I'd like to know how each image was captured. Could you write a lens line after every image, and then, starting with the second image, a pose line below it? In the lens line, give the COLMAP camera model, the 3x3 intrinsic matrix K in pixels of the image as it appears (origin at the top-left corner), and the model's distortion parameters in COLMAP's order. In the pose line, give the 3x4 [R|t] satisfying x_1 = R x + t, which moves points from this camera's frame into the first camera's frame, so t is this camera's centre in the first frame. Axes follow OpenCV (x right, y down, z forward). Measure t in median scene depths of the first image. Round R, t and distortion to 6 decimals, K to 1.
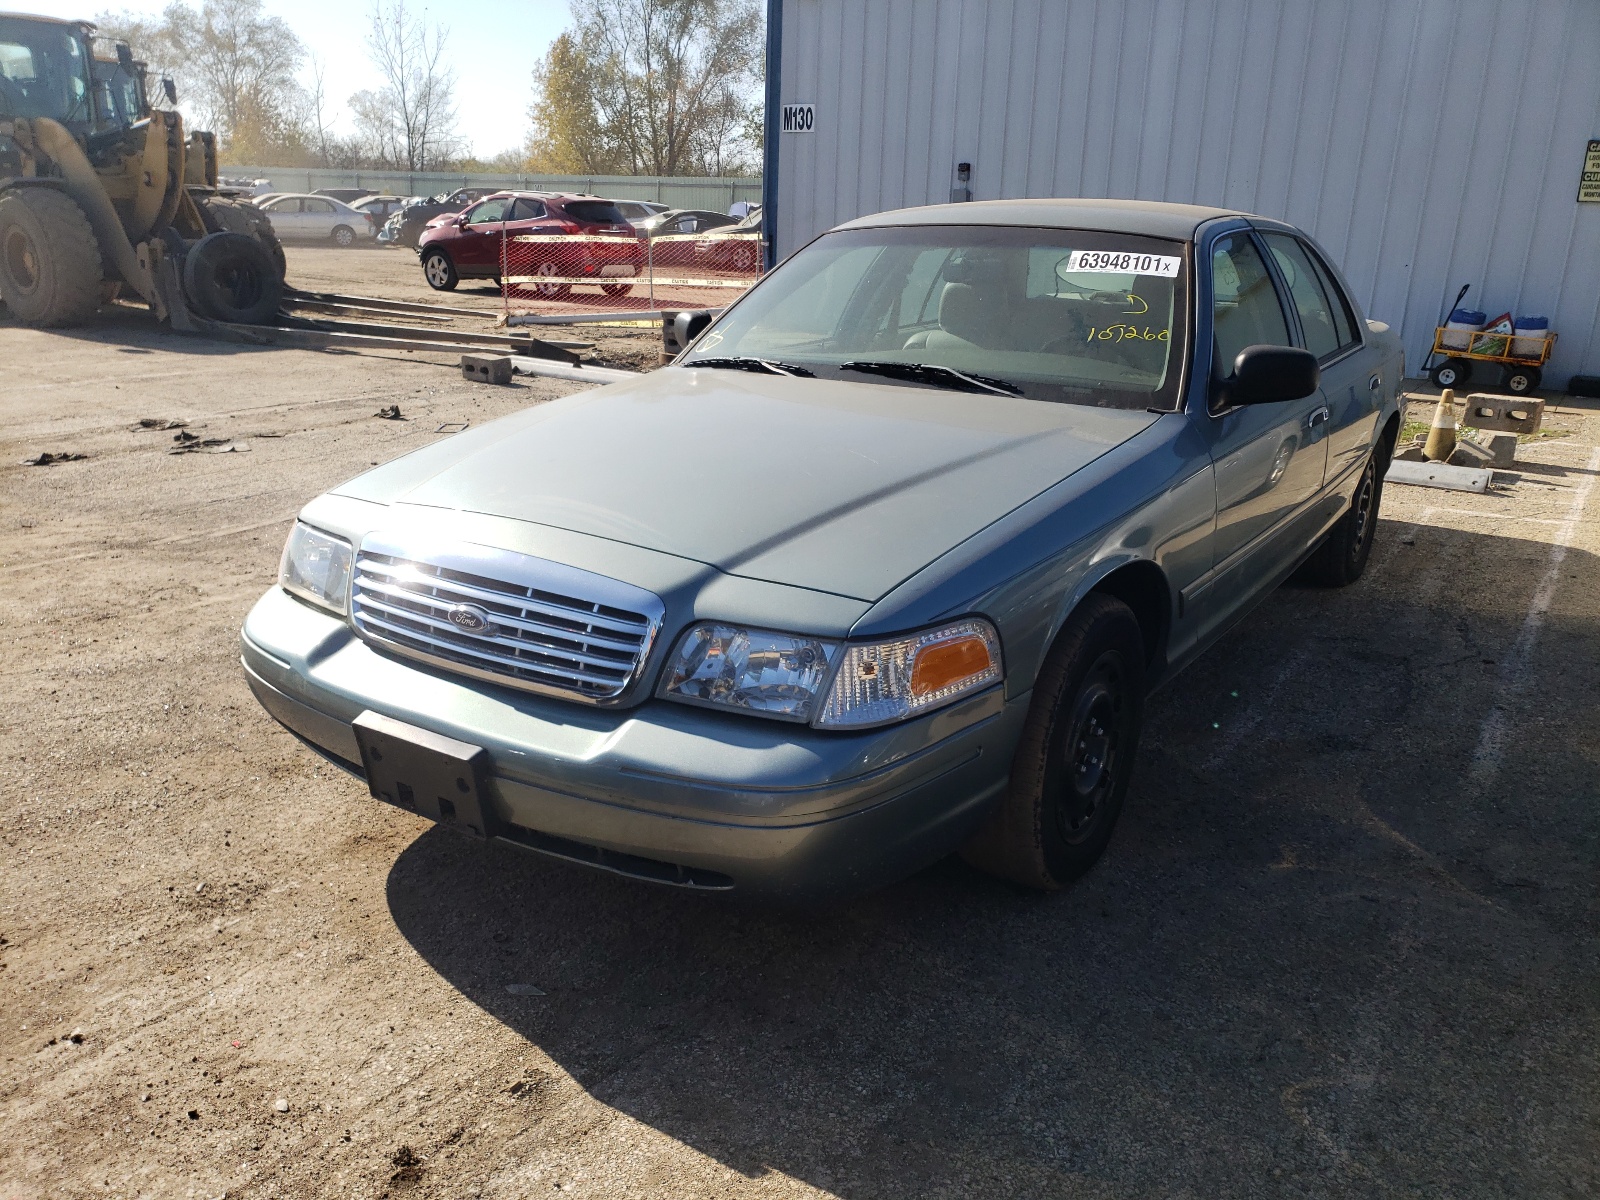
lens RADIAL K [[1217.7, 0, 800.0], [0, 1217.7, 600.0], [0, 0, 1]] dist [-0.003747, -0.010870]
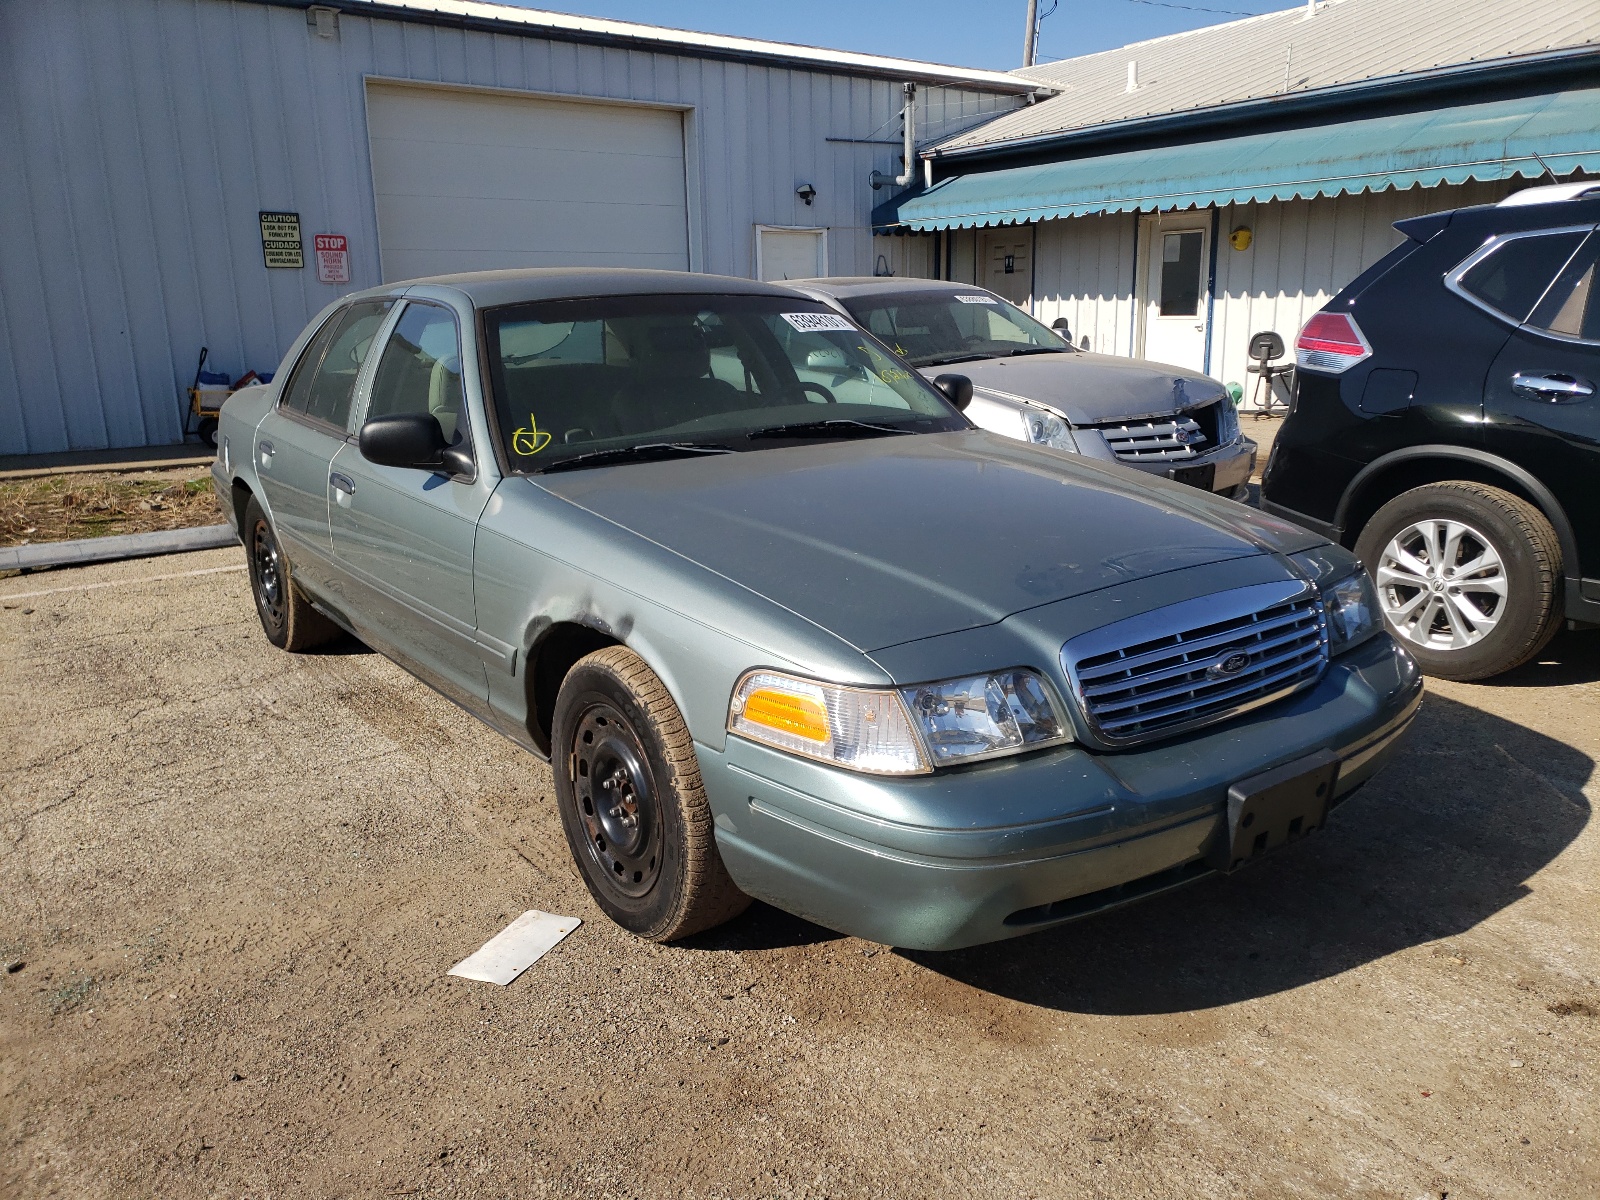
lens RADIAL K [[1230.7, 0, 800.0], [0, 1230.7, 600.0], [0, 0, 1]] dist [0.002768, 0.005498]
pose [[0.355420, -0.241759, 0.902901, -1.299952], [0.288152, 0.947265, 0.140209, -0.282383], [-0.889182, 0.210339, 0.406340, 0.844488]]
